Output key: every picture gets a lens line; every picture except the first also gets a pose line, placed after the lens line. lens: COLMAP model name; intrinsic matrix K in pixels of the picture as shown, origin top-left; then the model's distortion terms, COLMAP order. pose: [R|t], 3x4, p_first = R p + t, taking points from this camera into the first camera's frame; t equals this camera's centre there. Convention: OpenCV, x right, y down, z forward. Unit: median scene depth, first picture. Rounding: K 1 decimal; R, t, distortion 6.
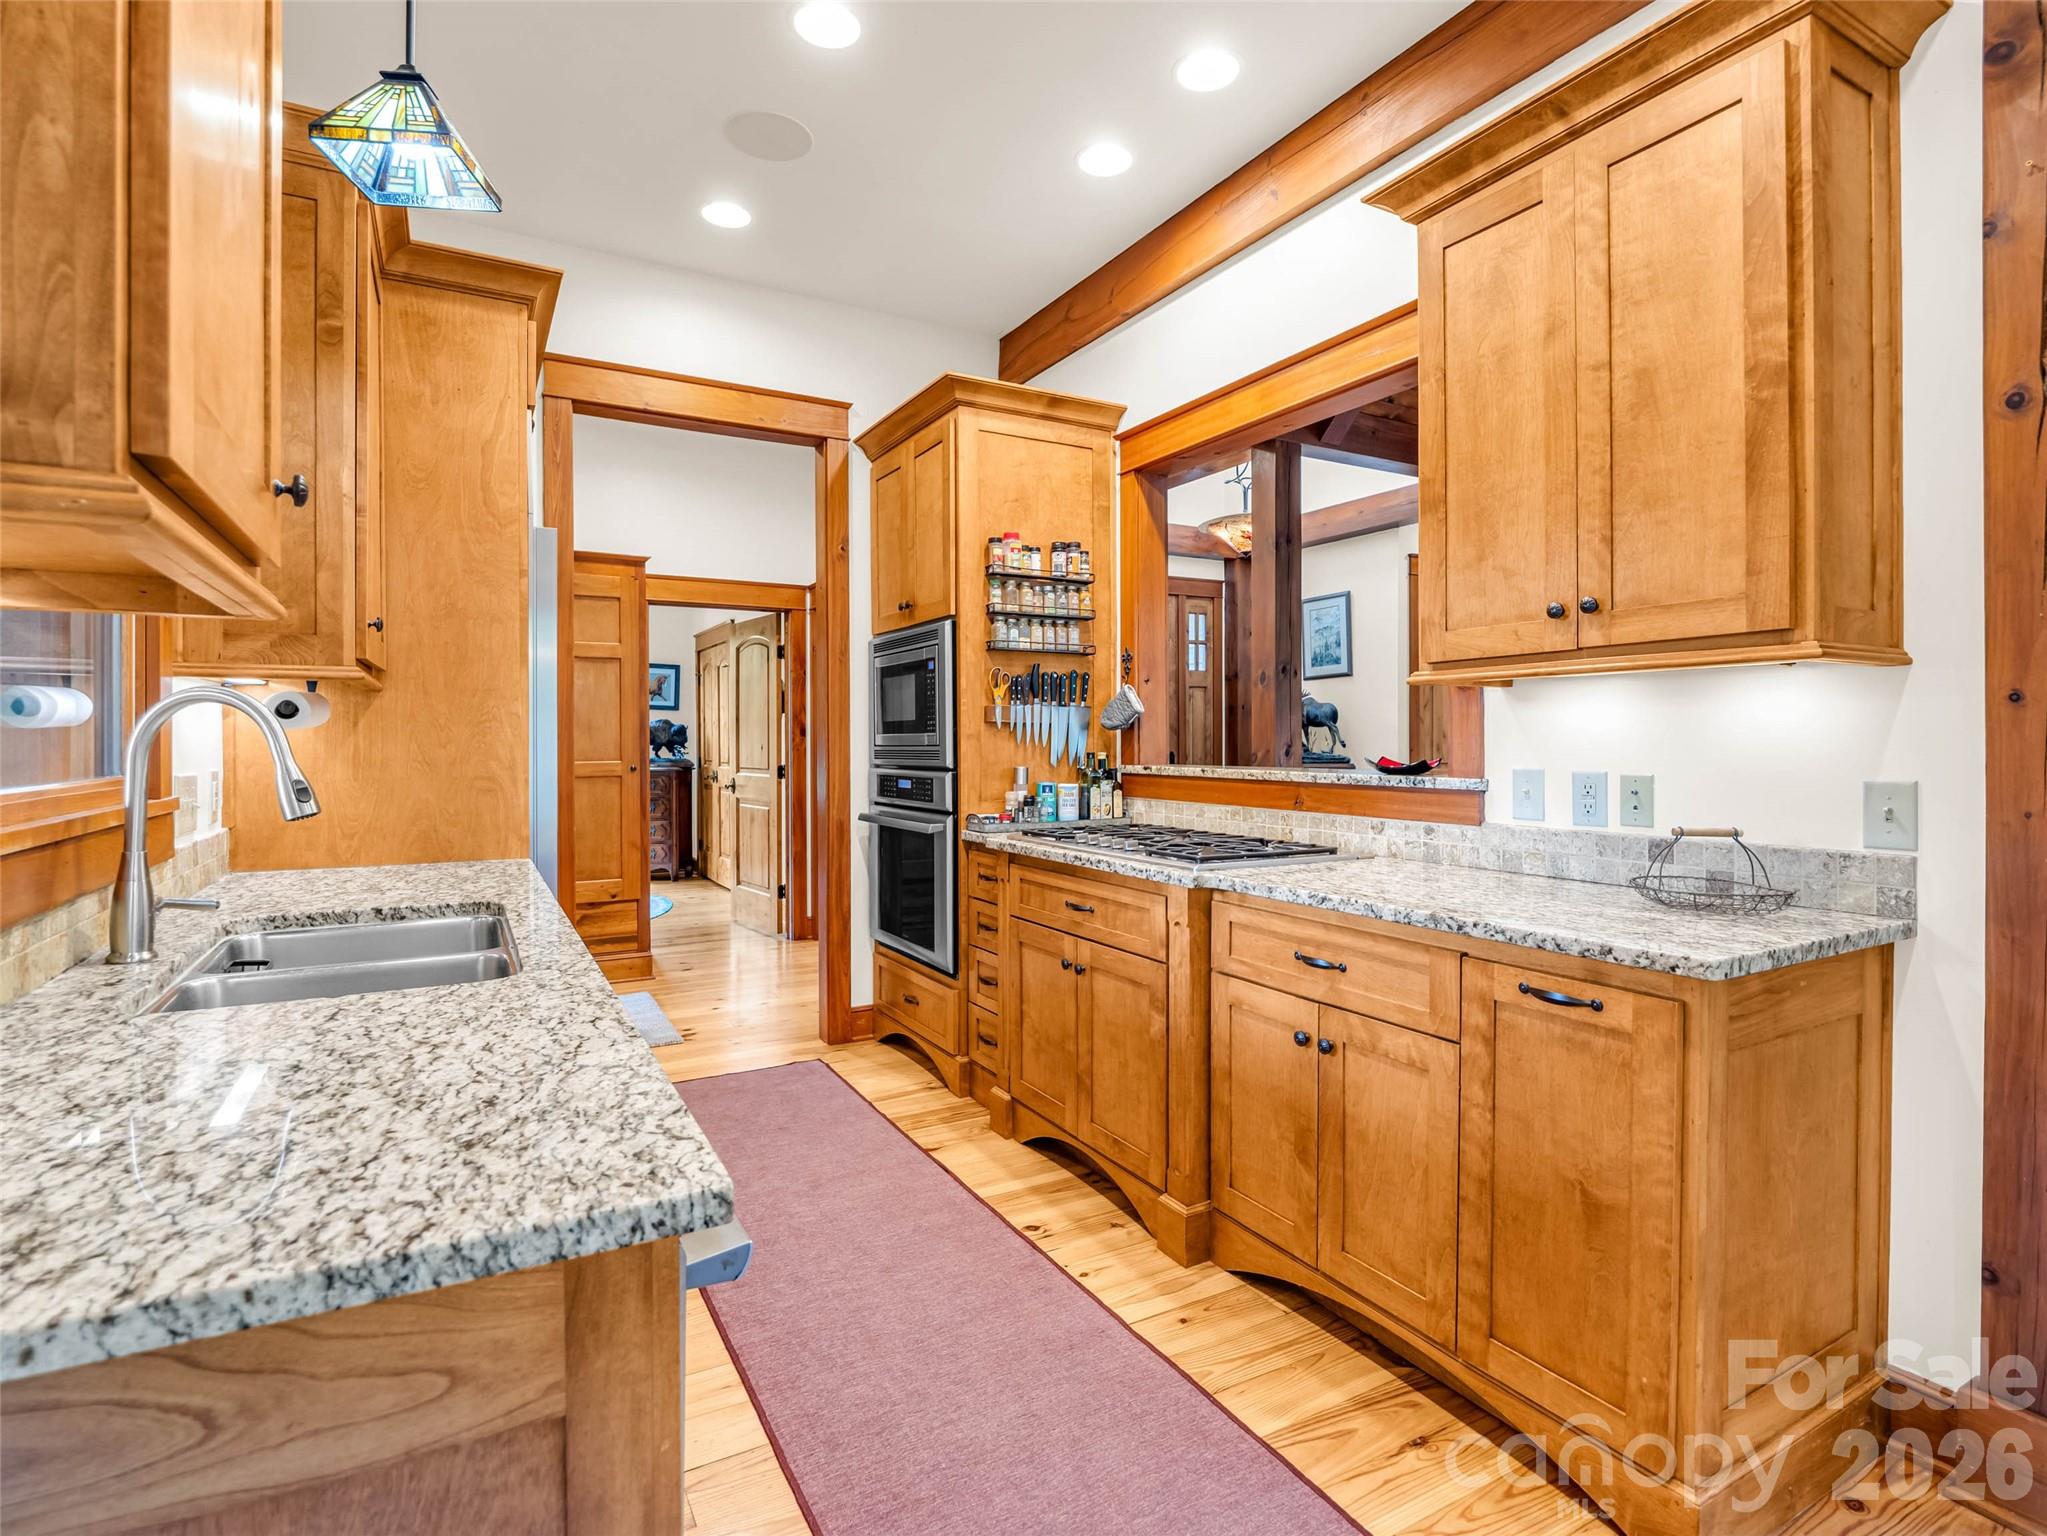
lens RADIAL K [[1011.2, 0, 1034.1], [0, 1011.2, 752.3], [0, 0, 1]] dist [-0.009341, -0.006344]
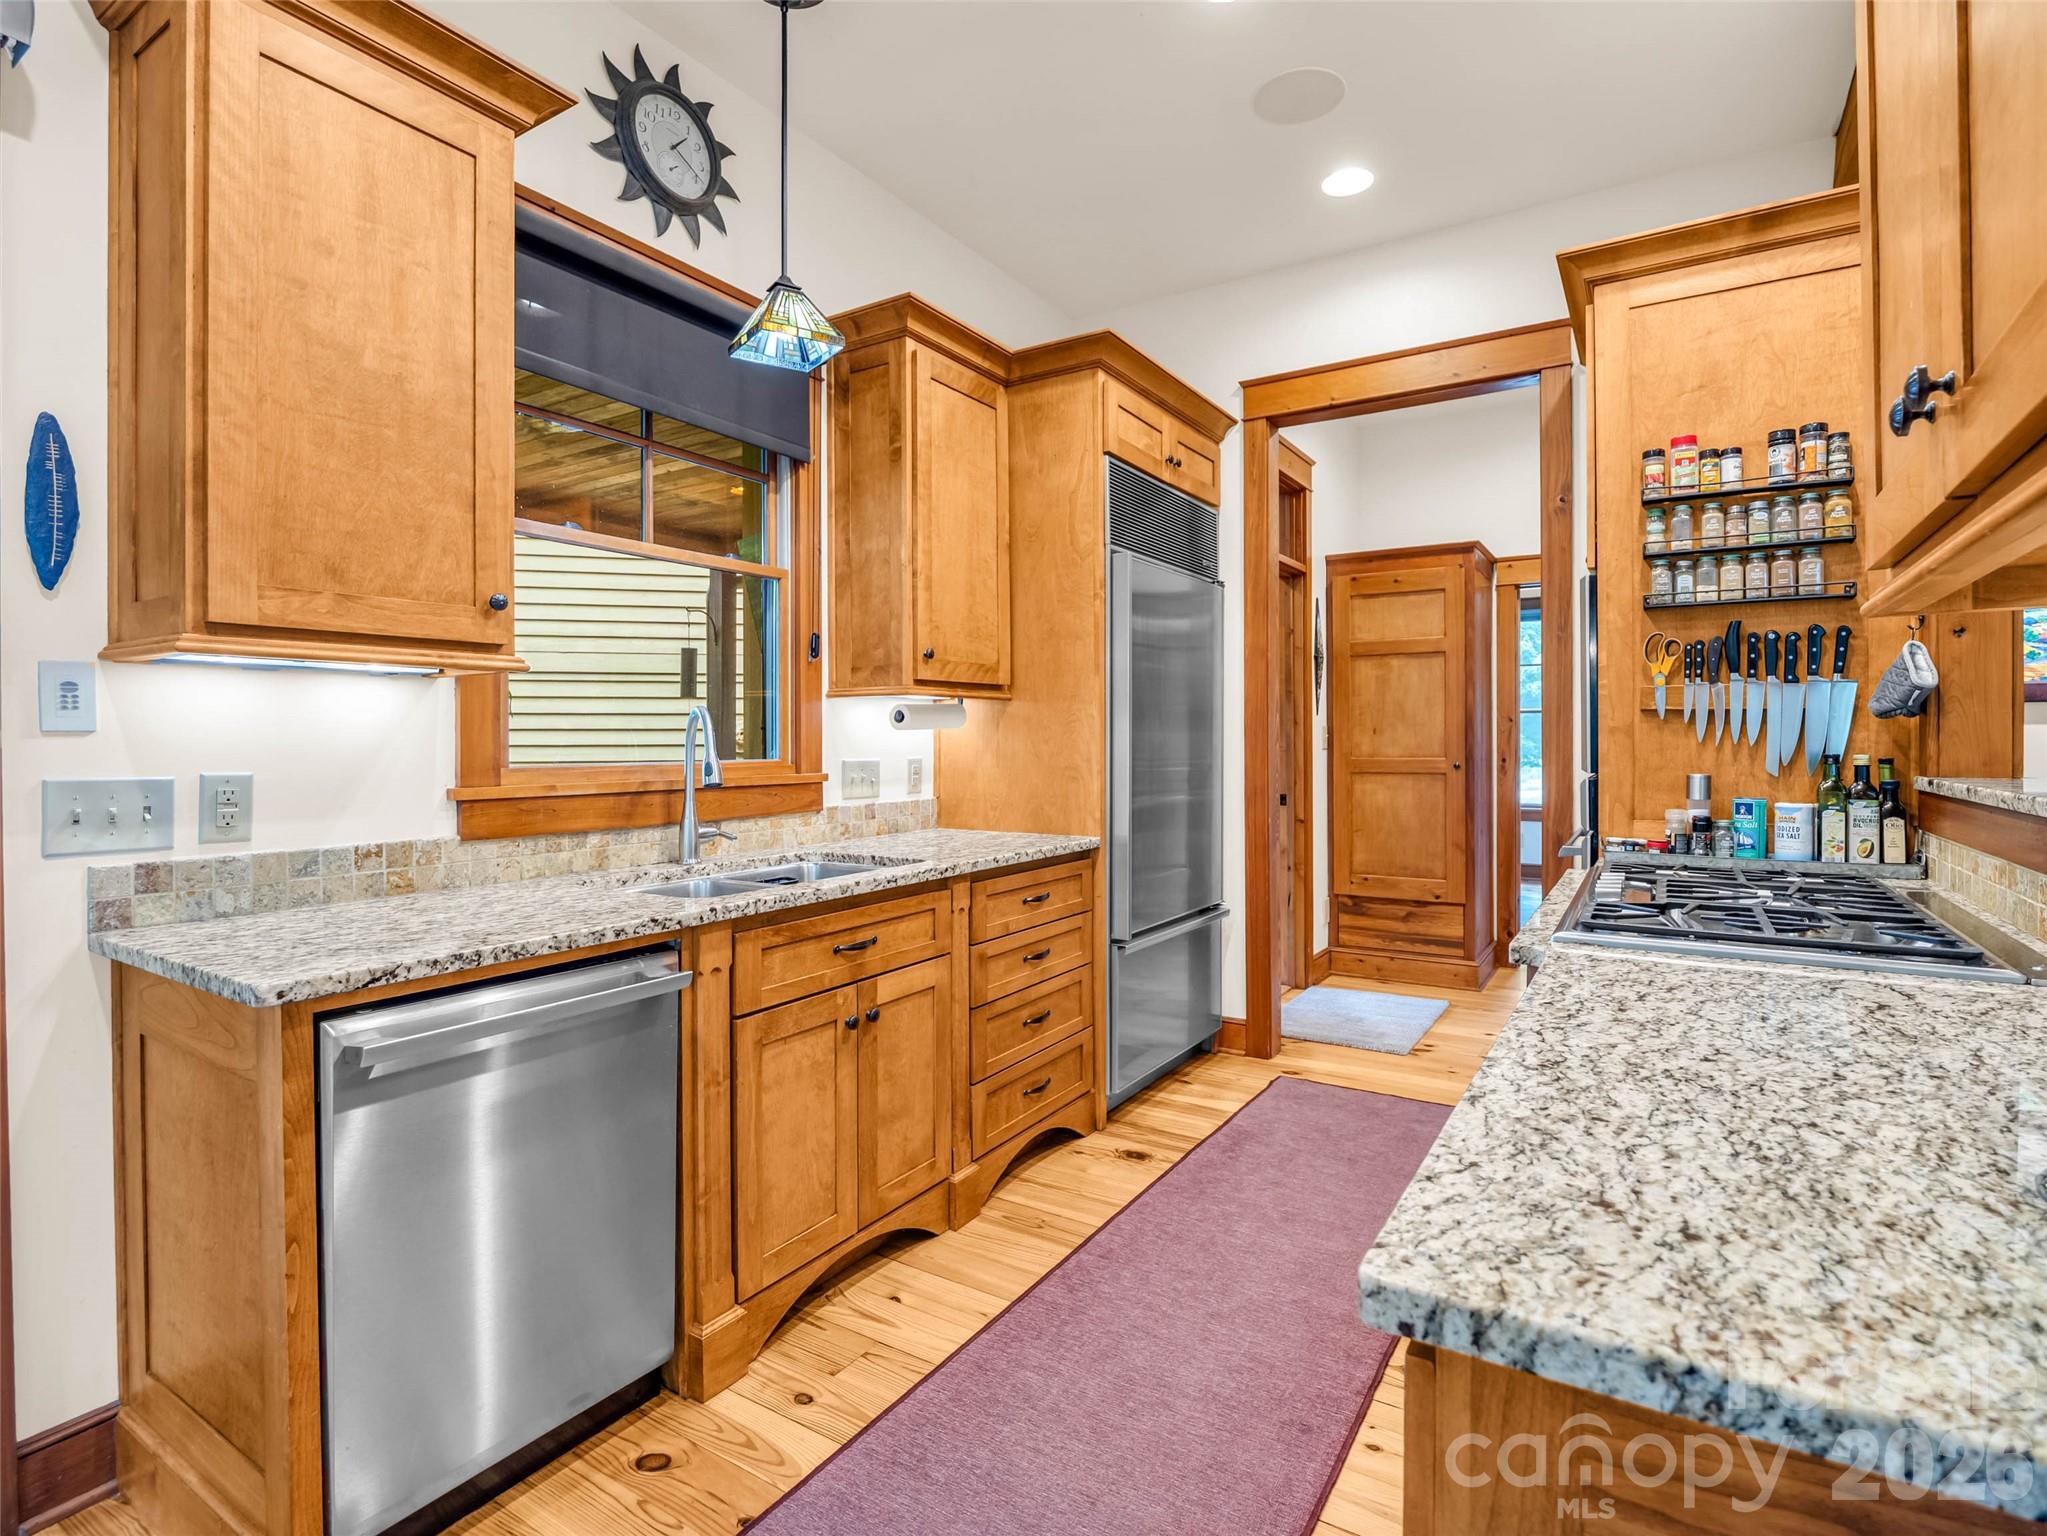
lens RADIAL K [[1011.2, 0, 999.0], [0, 1011.2, 751.1], [0, 0, 1]] dist [-0.009341, -0.006344]
pose [[0.466859, 0.010295, -0.884272, 0.373751], [-0.008079, 0.999940, 0.007376, -0.002261], [0.884295, 0.003700, 0.466914, 0.261571]]
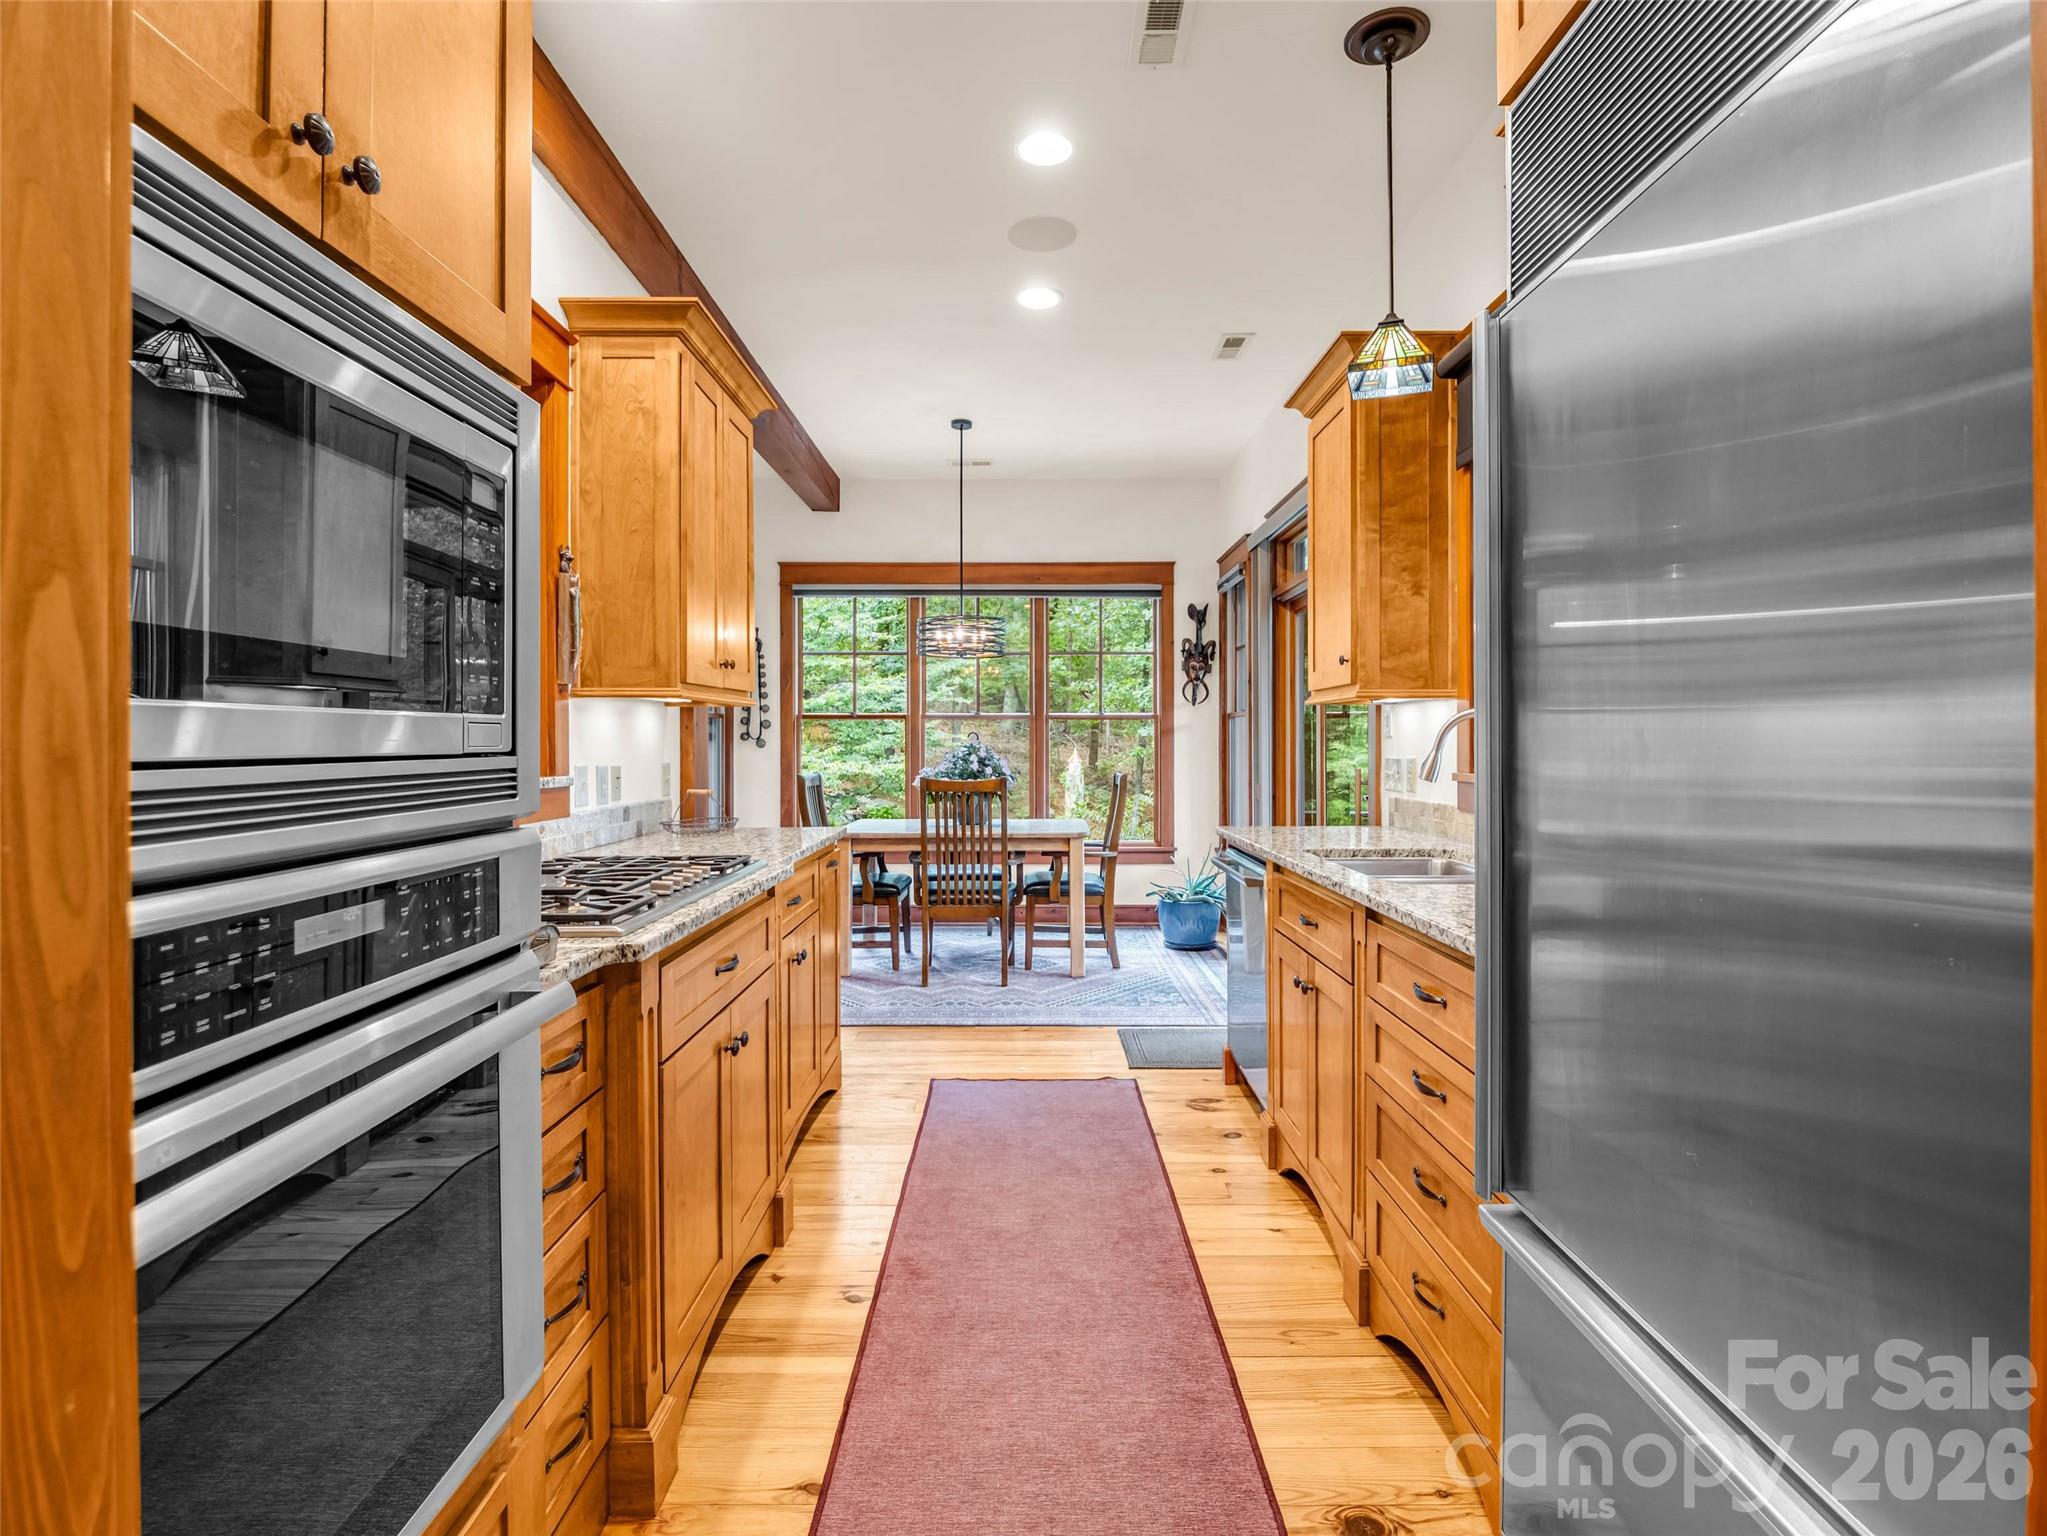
lens RADIAL K [[1011.2, 0, 1005.6], [0, 1011.2, 750.2], [0, 0, 1]] dist [-0.009341, -0.006344]
pose [[-0.862259, 0.001928, 0.506465, -0.401616], [0.010916, 0.999831, 0.014779, -0.009945], [-0.506351, 0.018272, -0.862134, 1.207422]]
